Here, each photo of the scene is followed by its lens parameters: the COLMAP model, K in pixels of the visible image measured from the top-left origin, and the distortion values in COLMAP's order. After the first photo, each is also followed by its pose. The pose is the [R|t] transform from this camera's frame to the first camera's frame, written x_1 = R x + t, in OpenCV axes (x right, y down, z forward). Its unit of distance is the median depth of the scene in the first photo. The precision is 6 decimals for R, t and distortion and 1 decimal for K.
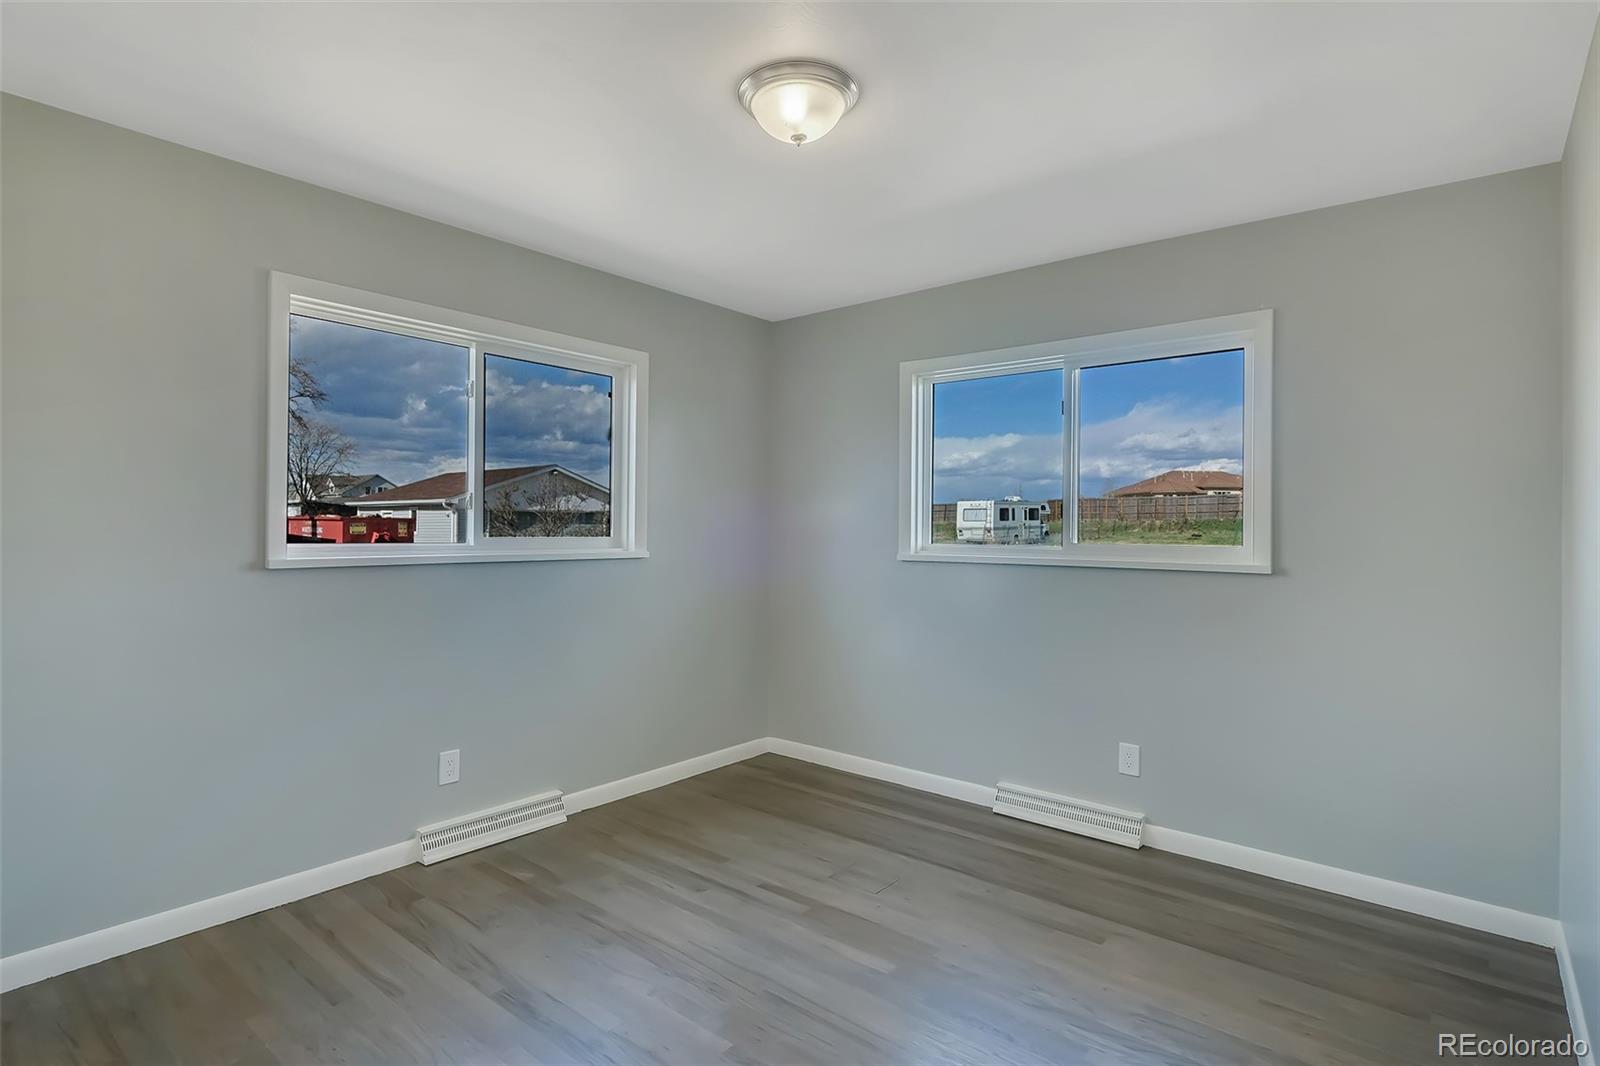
lens RADIAL K [[799.3, 0, 792.8], [0, 799.3, 519.4], [0, 0, 1]] dist [-0.001163, 0.000192]
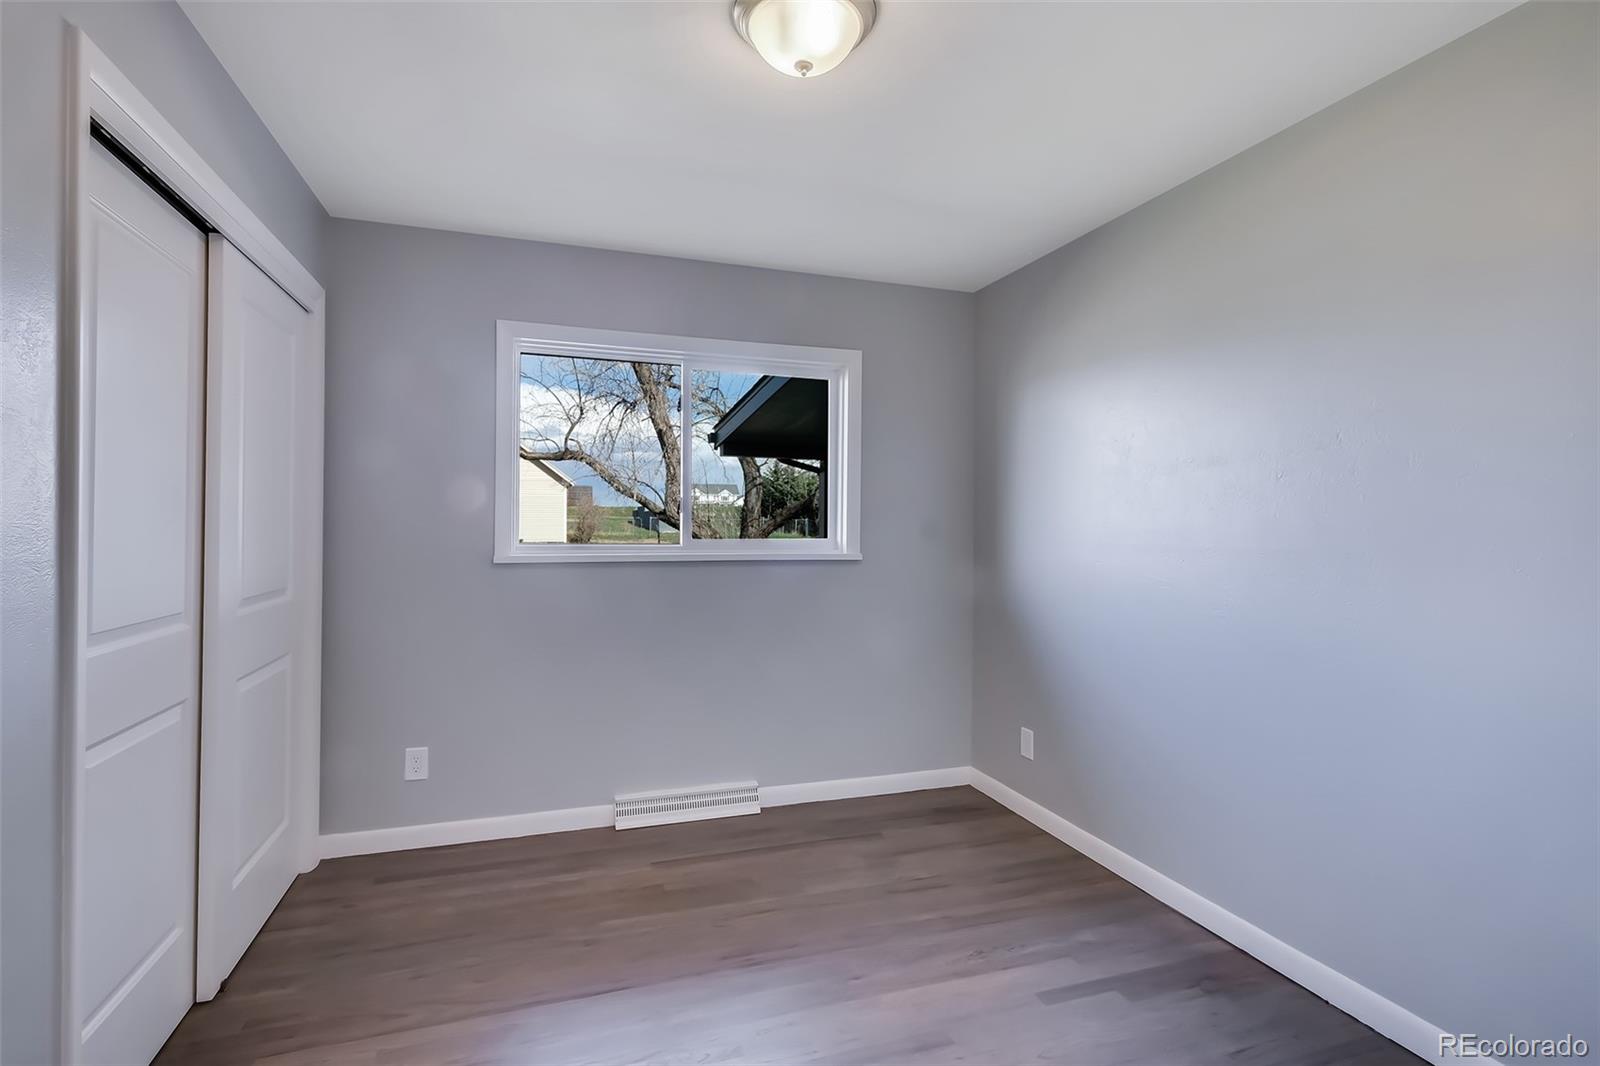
lens RADIAL K [[712.4, 0, 776.0], [0, 712.4, 523.3], [0, 0, 1]] dist [0.001275, -0.000073]
pose [[0.843753, -0.004464, -0.536712, 0.230395], [0.007996, 0.999959, 0.004253, -0.001240], [0.536671, -0.007880, 0.843755, 0.235097]]
